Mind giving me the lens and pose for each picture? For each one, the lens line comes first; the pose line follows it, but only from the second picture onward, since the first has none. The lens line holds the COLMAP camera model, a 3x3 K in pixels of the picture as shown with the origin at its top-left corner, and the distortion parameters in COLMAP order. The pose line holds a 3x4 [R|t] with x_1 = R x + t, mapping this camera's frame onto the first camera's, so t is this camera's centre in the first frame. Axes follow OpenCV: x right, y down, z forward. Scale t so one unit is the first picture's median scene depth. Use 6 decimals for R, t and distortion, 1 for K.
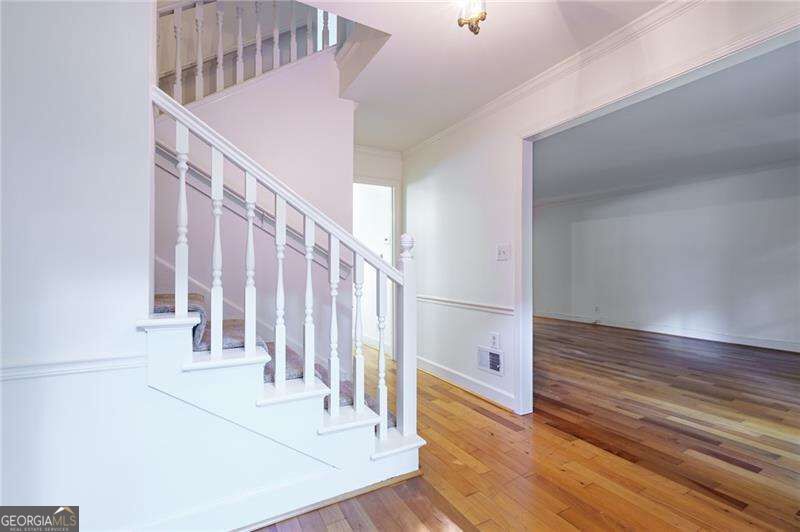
lens RADIAL K [[364.3, 0, 402.2], [0, 364.3, 269.2], [0, 0, 1]] dist [-0.004138, 0.000266]
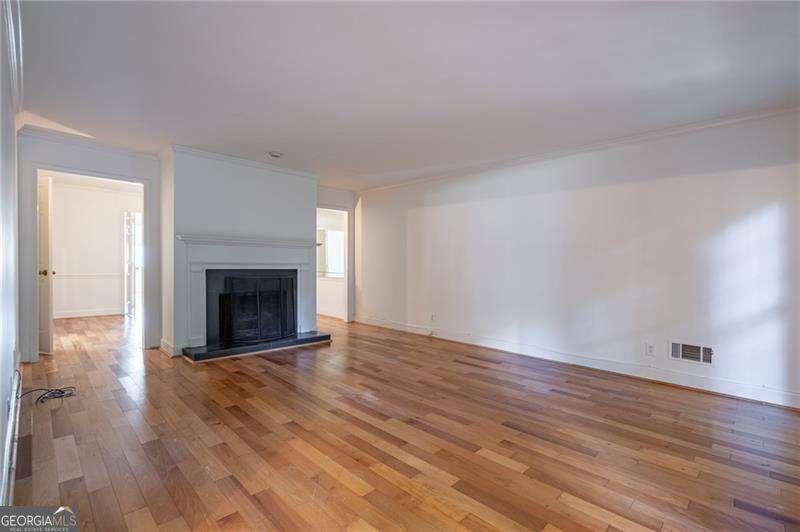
lens RADIAL K [[364.3, 0, 398.7], [0, 364.3, 262.0], [0, 0, 1]] dist [-0.004138, 0.000266]
pose [[0.965162, 0.015321, 0.261203, 0.351760], [-0.012963, 0.999858, -0.010746, -0.006772], [-0.261331, 0.006986, 0.965224, 0.339602]]
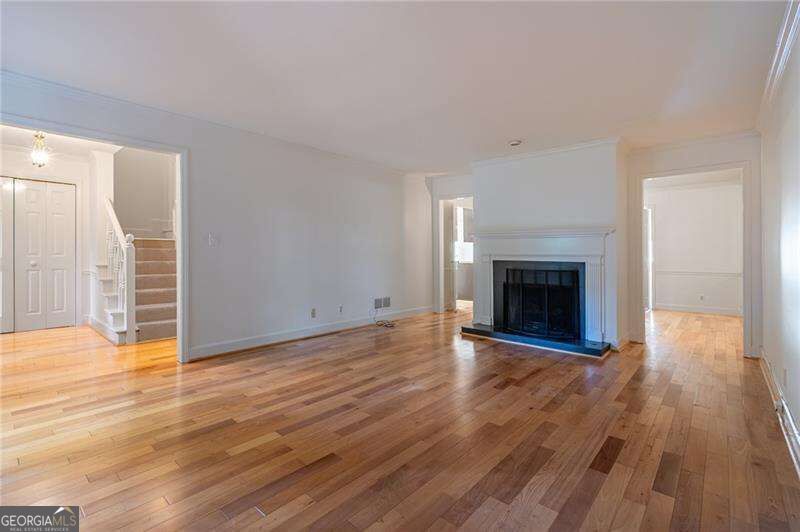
lens RADIAL K [[364.3, 0, 401.2], [0, 364.3, 257.3], [0, 0, 1]] dist [-0.004138, 0.000266]
pose [[0.318566, 0.009695, -0.947851, 1.052690], [-0.012152, 0.999907, 0.006144, -0.004580], [0.947823, 0.009561, 0.318654, 0.752277]]
